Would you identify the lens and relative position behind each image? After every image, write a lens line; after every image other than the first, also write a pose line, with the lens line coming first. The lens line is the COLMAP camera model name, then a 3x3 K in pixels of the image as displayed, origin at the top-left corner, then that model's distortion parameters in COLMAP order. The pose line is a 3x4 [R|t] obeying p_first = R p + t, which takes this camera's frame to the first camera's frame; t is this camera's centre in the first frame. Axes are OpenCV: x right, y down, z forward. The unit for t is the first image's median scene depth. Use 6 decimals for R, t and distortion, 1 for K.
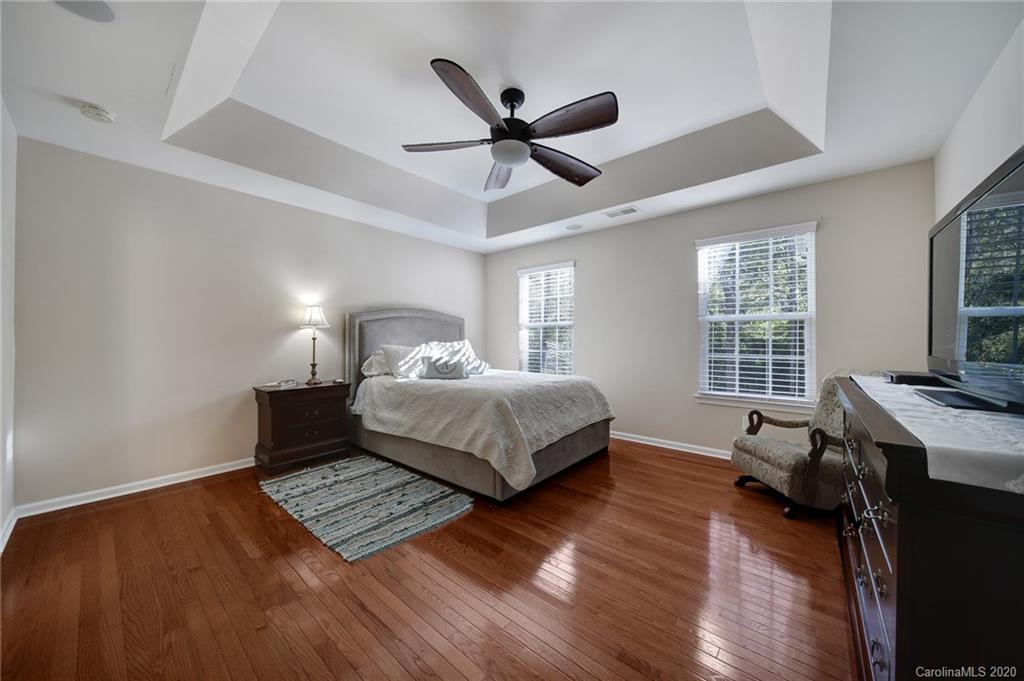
lens RADIAL K [[354.6, 0, 510.5], [0, 354.6, 335.1], [0, 0, 1]] dist [0.000434, -0.000053]
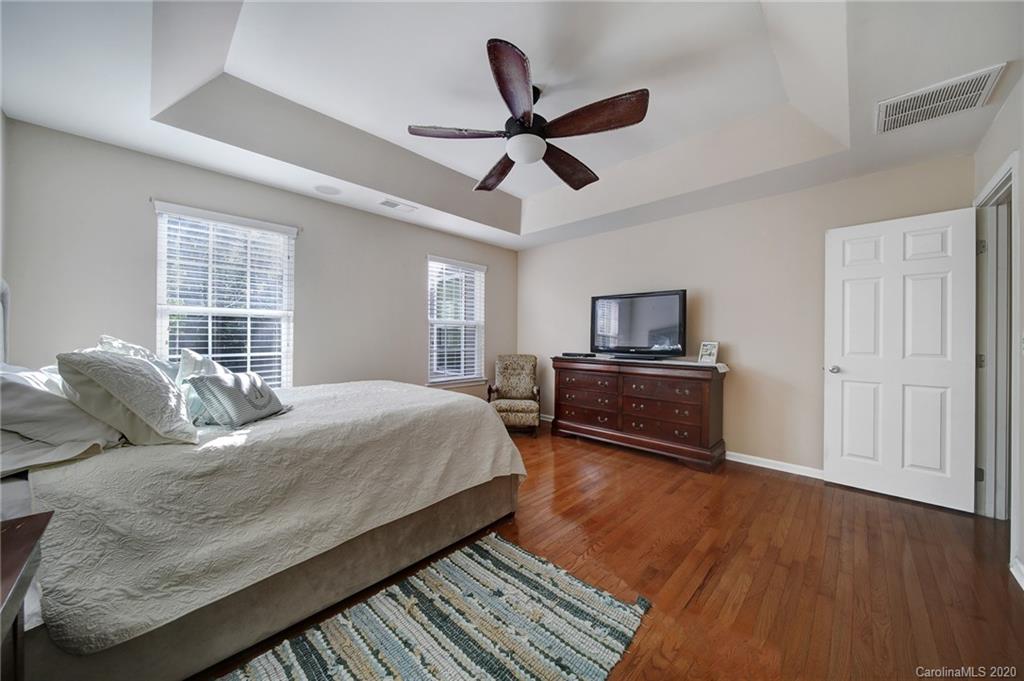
lens RADIAL K [[354.6, 0, 511.9], [0, 354.6, 338.4], [0, 0, 1]] dist [0.000434, -0.000053]
pose [[0.066790, 0.001570, 0.997766, -0.711160], [-0.019631, 0.999807, -0.000259, 0.009076], [-0.997574, -0.019570, 0.066808, 0.704568]]
